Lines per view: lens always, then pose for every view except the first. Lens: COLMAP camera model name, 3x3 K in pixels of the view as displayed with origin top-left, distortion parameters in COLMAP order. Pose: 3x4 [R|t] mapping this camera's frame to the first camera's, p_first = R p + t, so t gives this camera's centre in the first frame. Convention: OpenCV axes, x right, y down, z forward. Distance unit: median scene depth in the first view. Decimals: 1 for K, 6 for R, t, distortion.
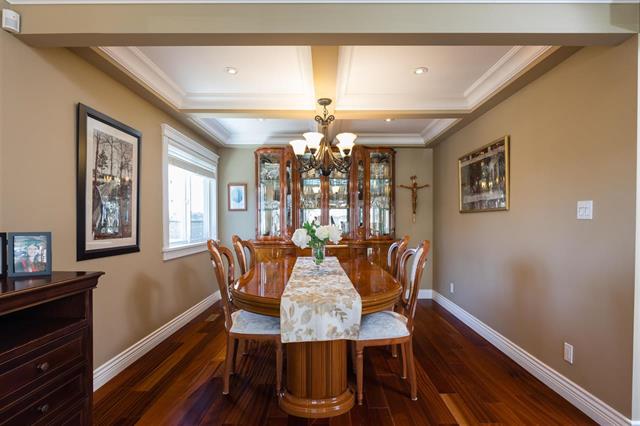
lens RADIAL K [[332.1, 0, 323.3], [0, 332.1, 219.7], [0, 0, 1]] dist [0.007290, 0.000798]
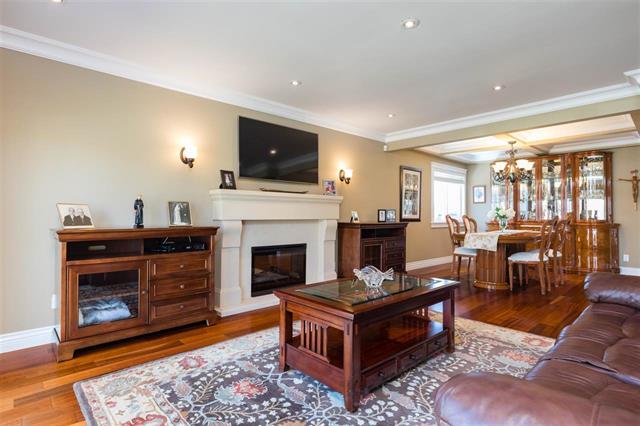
lens RADIAL K [[332.1, 0, 319.7], [0, 332.1, 216.5], [0, 0, 1]] dist [0.007290, 0.000798]
pose [[0.682966, 0.007704, -0.730409, 0.404595], [-0.005503, 0.999970, 0.005403, 0.034296], [0.730429, 0.000329, 0.682988, -0.671514]]
